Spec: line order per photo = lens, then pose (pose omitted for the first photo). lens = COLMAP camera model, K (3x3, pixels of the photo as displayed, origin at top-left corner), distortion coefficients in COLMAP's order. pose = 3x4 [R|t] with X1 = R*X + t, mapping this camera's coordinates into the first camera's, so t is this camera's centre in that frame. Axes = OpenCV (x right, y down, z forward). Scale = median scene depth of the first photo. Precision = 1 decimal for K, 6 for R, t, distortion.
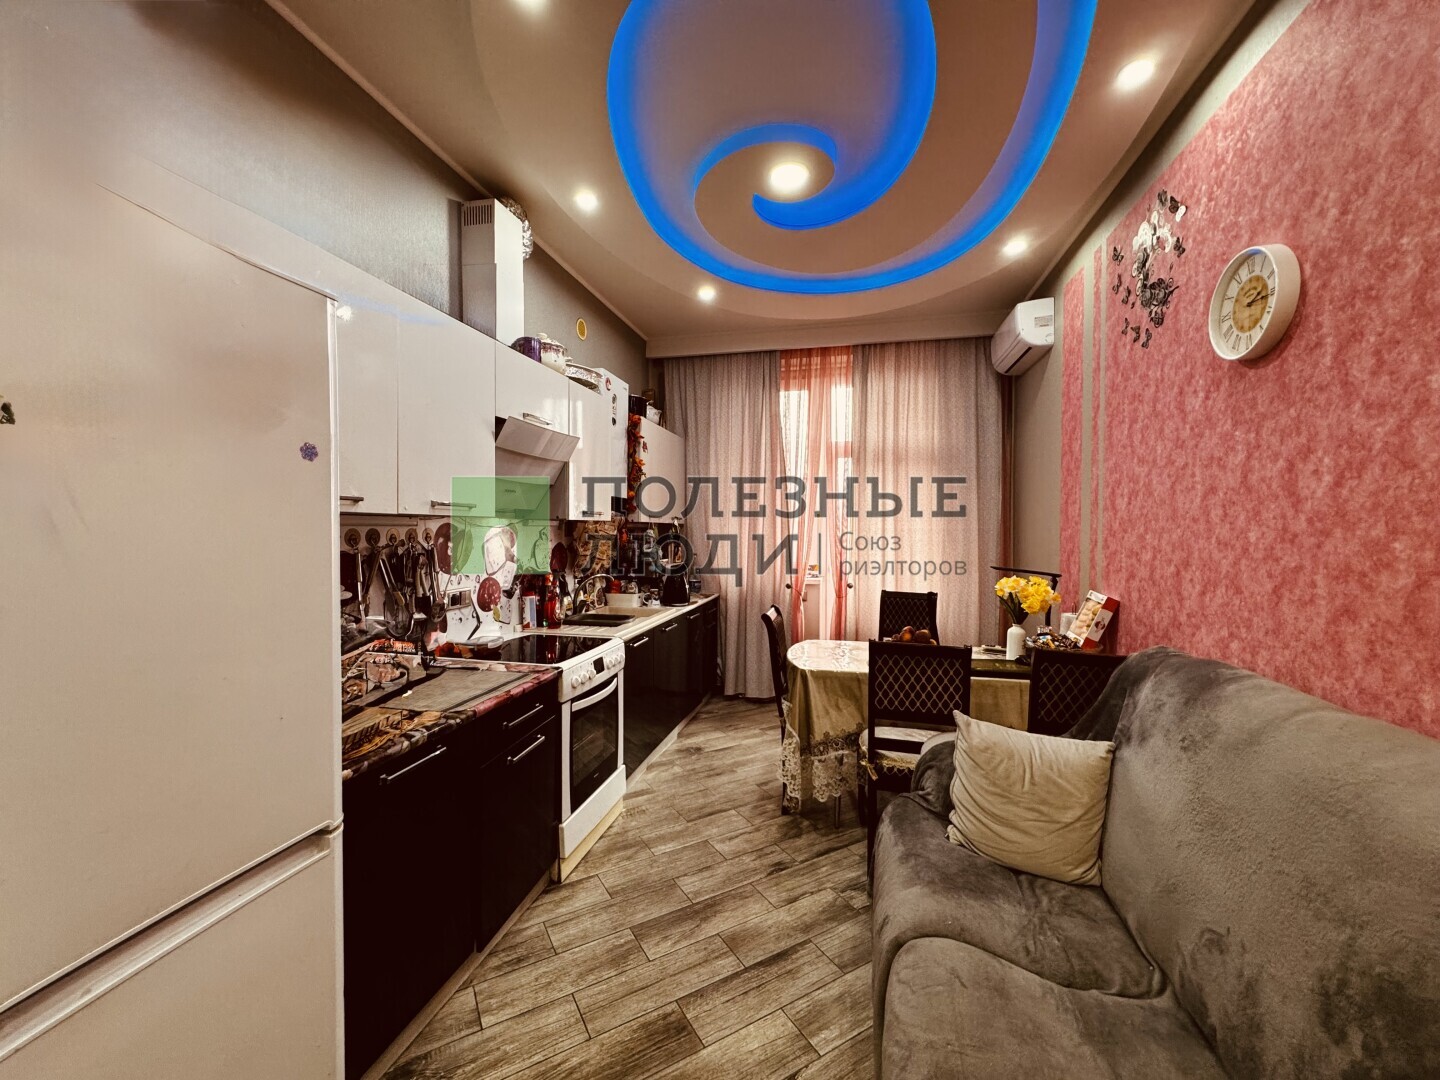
lens RADIAL K [[575.8, 0, 716.0], [0, 575.8, 537.5], [0, 0, 1]] dist [-0.003608, 0.001093]
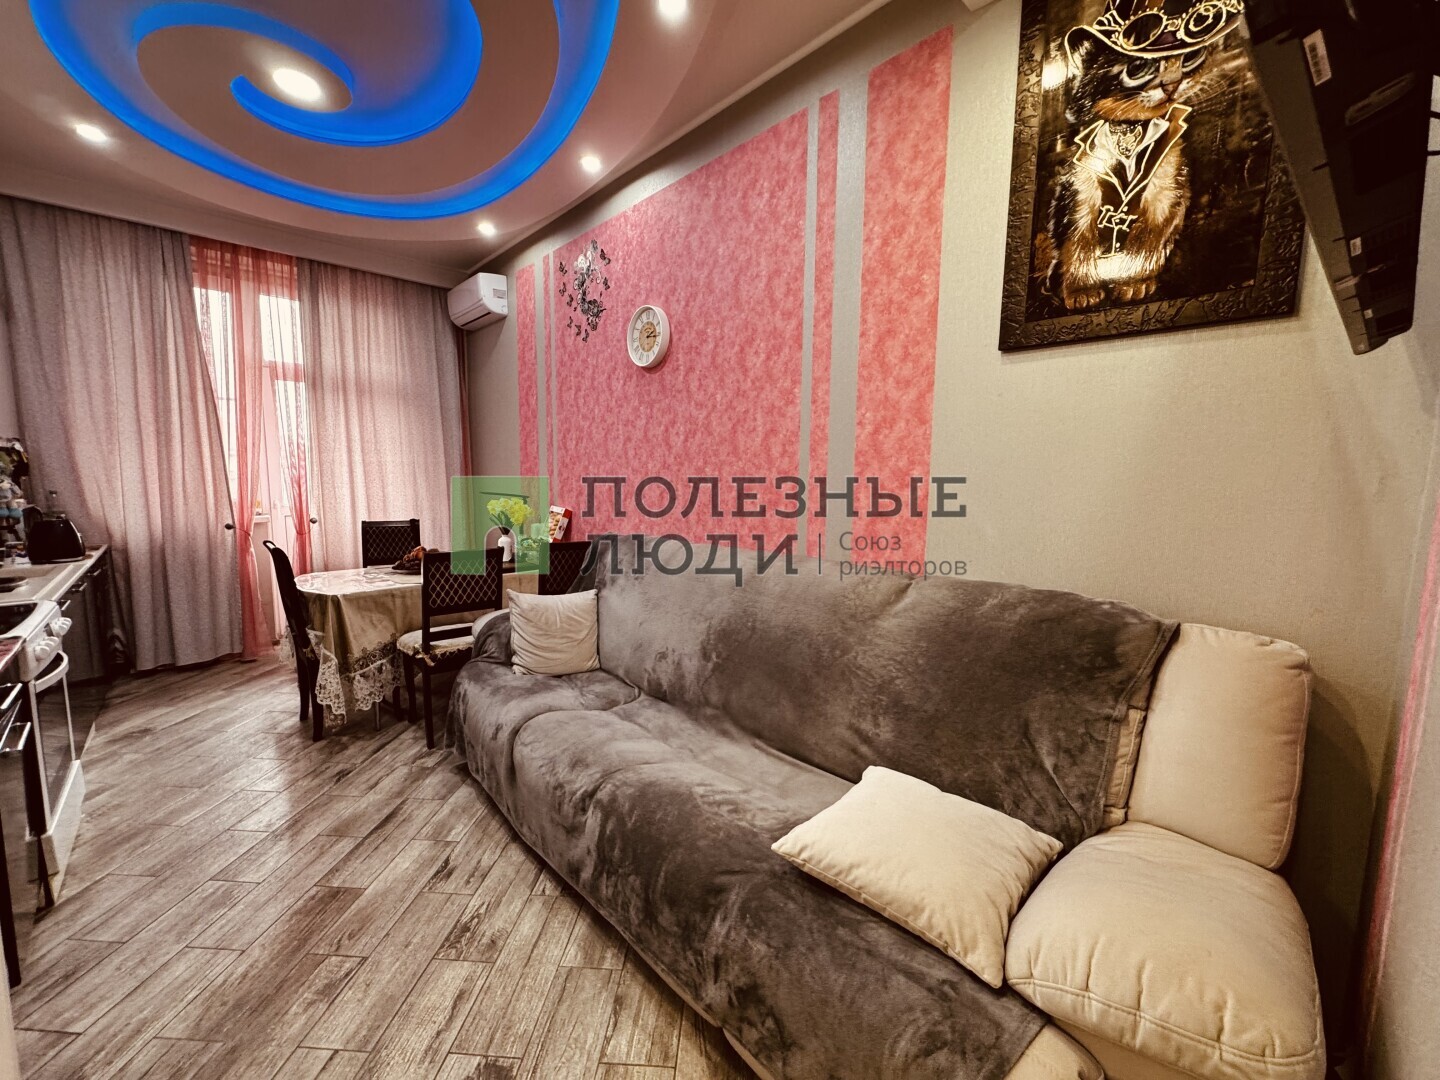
lens RADIAL K [[575.8, 0, 719.7], [0, 575.8, 533.9], [0, 0, 1]] dist [-0.003608, 0.001093]
pose [[0.551827, -0.088167, 0.829285, -0.392261], [0.002003, 0.994533, 0.104403, 0.017217], [-0.833956, -0.055951, 0.548986, -0.170575]]
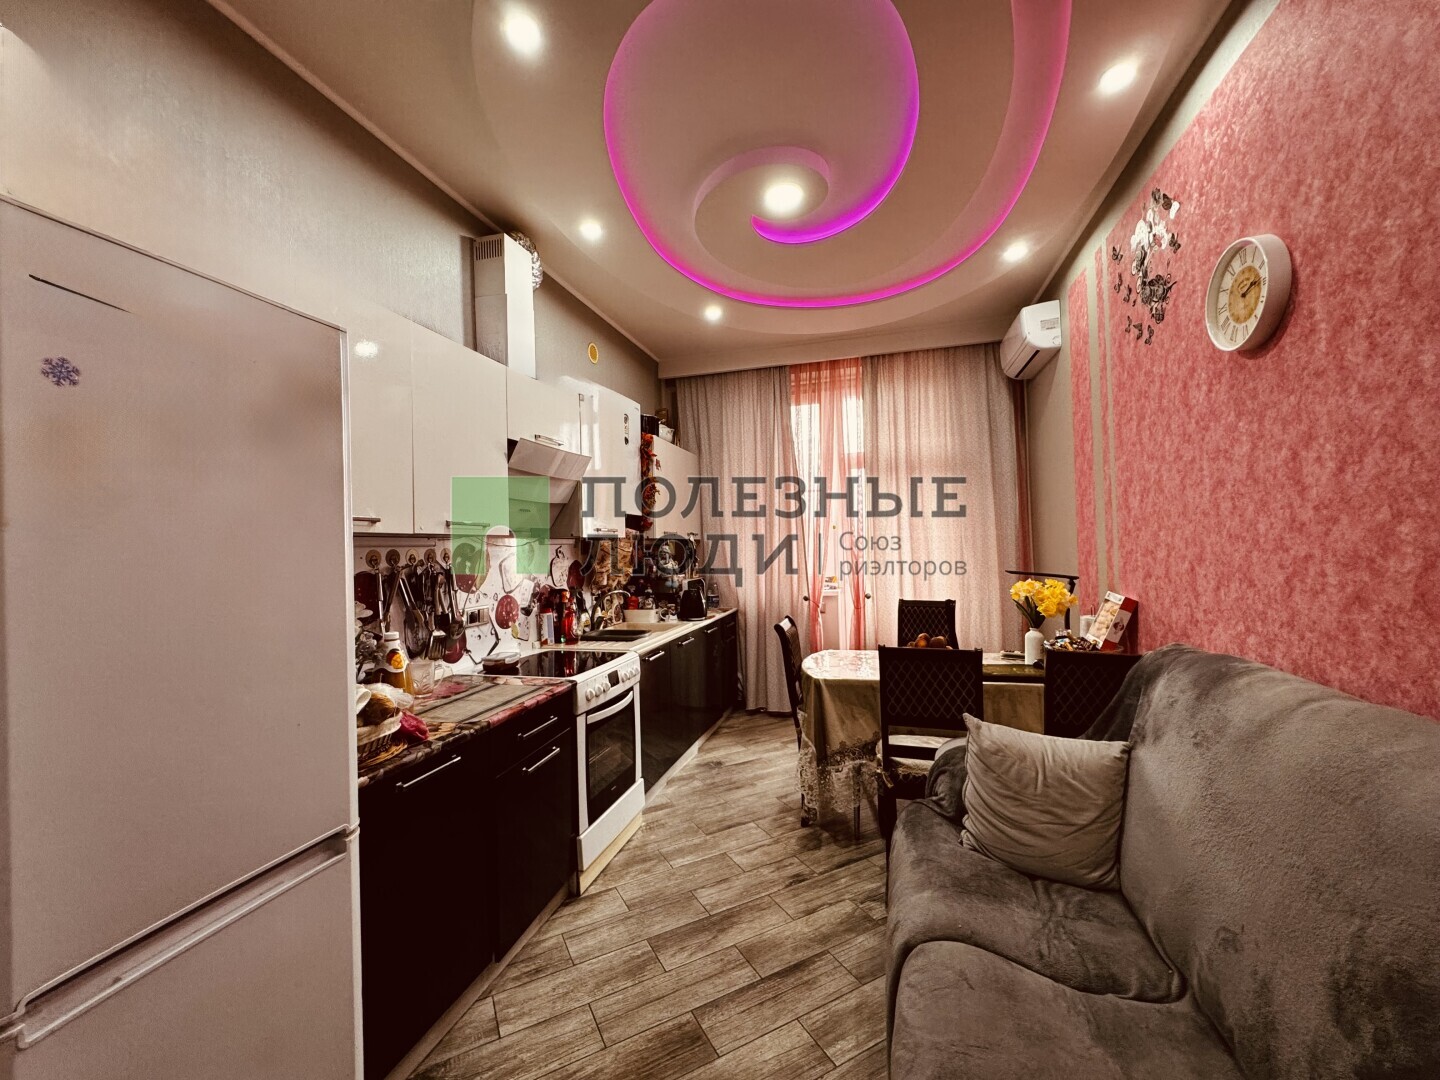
lens RADIAL K [[575.8, 0, 715.5], [0, 575.8, 536.7], [0, 0, 1]] dist [-0.003608, 0.001093]
pose [[0.998554, -0.032365, -0.042921, 0.033068], [0.030938, 0.998960, -0.033503, 0.013987], [0.043961, 0.032127, 0.998517, -0.017223]]
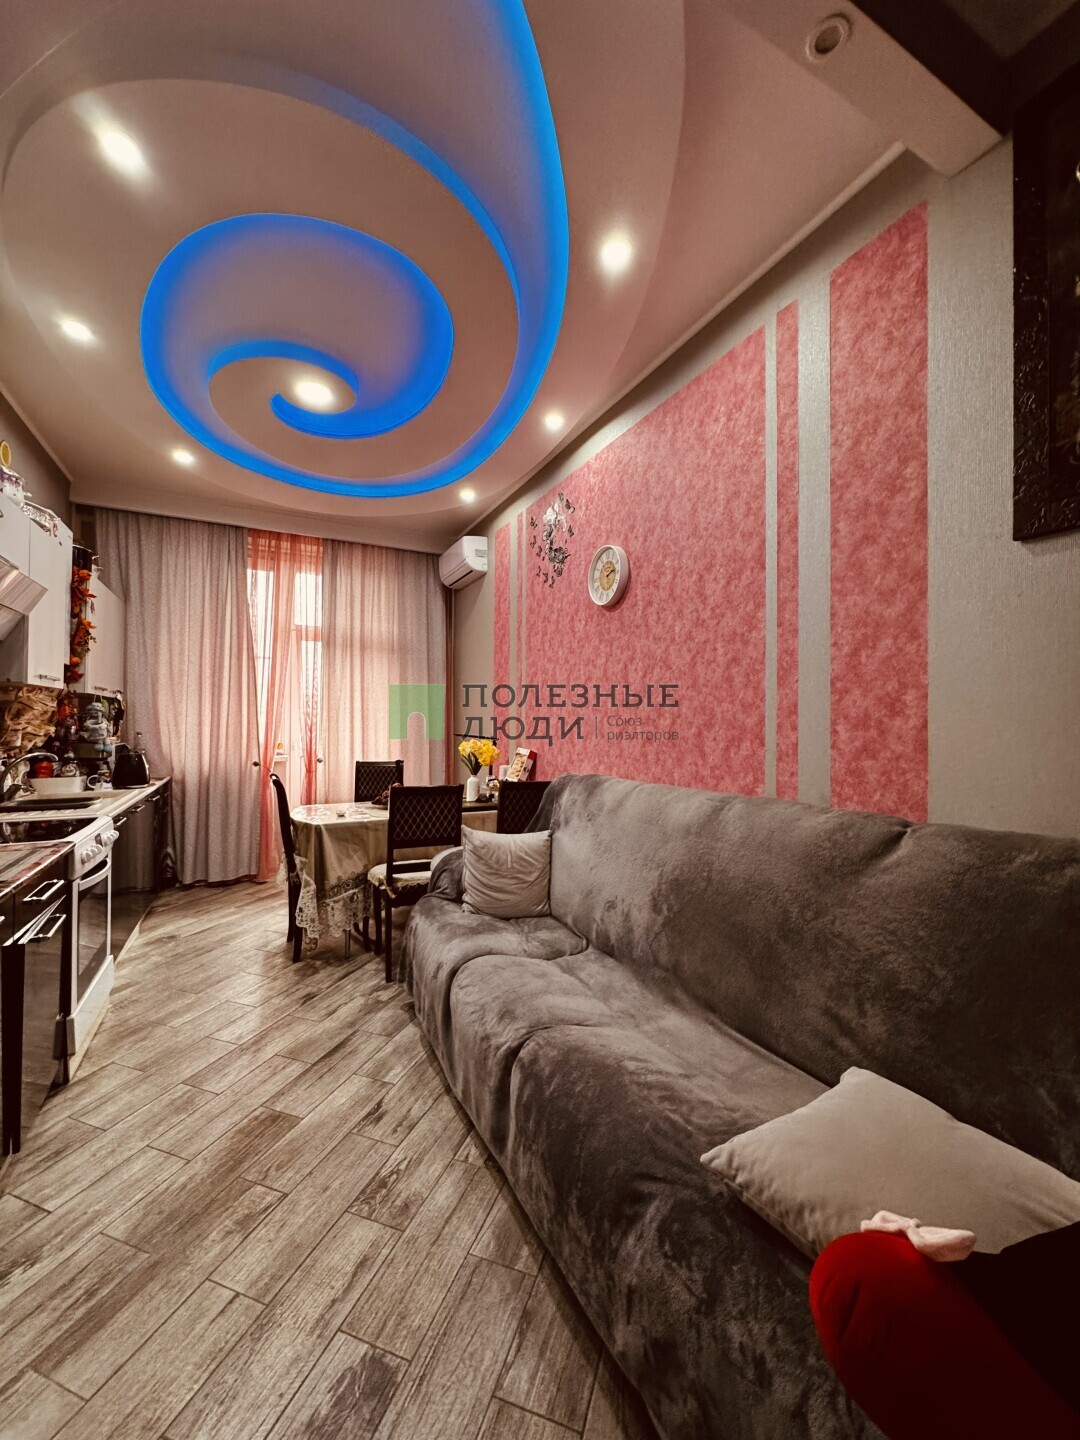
lens RADIAL K [[575.8, 0, 543.3], [0, 575.8, 714.4], [0, 0, 1]] dist [-0.003608, 0.001093]
pose [[0.762777, 0.009114, 0.646597, -0.303479], [0.006892, 0.999729, -0.022222, 0.052703], [-0.646625, 0.021407, 0.762508, -0.186598]]
